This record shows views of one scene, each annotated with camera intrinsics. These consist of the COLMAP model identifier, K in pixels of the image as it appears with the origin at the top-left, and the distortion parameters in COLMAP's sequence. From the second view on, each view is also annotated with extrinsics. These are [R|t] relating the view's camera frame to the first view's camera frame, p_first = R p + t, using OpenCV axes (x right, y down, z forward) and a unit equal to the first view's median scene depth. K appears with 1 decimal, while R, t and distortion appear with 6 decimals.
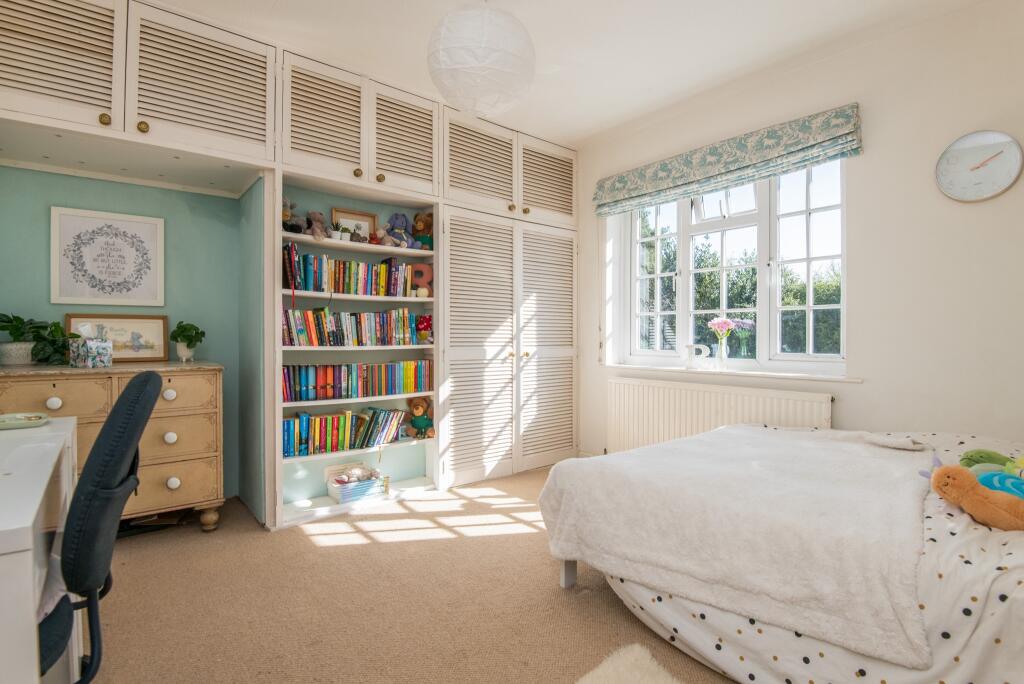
lens RADIAL K [[471.0, 0, 512.9], [0, 471.0, 340.4], [0, 0, 1]] dist [-0.001287, -0.020482]
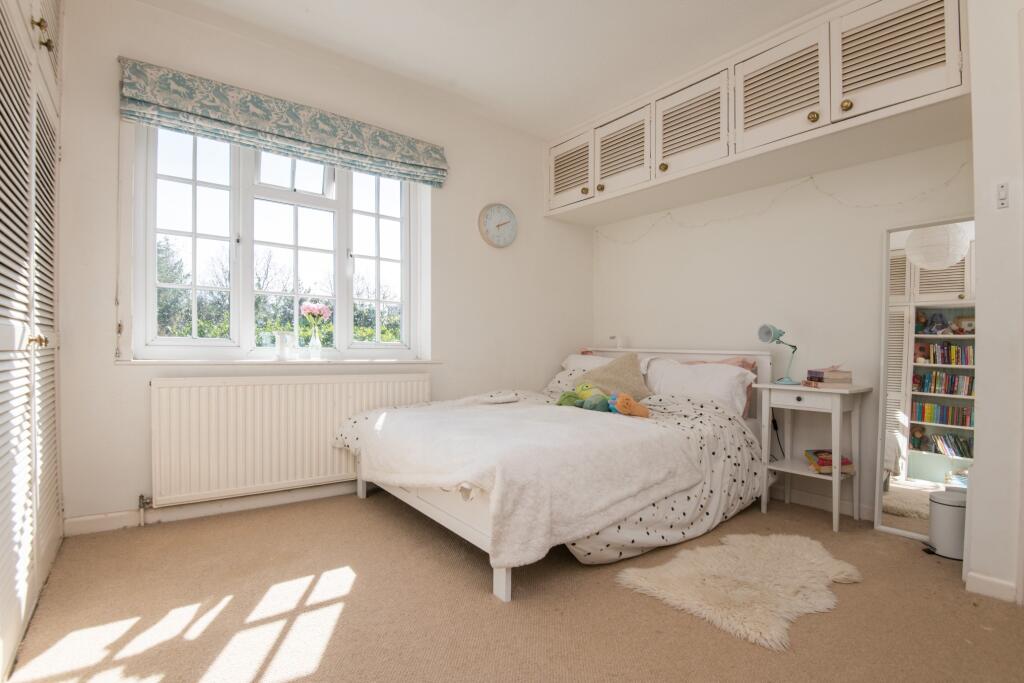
lens RADIAL K [[496.3, 0, 513.2], [0, 496.3, 342.8], [0, 0, 1]] dist [-0.000462, -0.021810]
pose [[0.067489, -0.009675, 0.997673, -0.533171], [-0.027152, 0.999565, 0.011530, 0.009279], [-0.997350, -0.027867, 0.067197, 0.588655]]
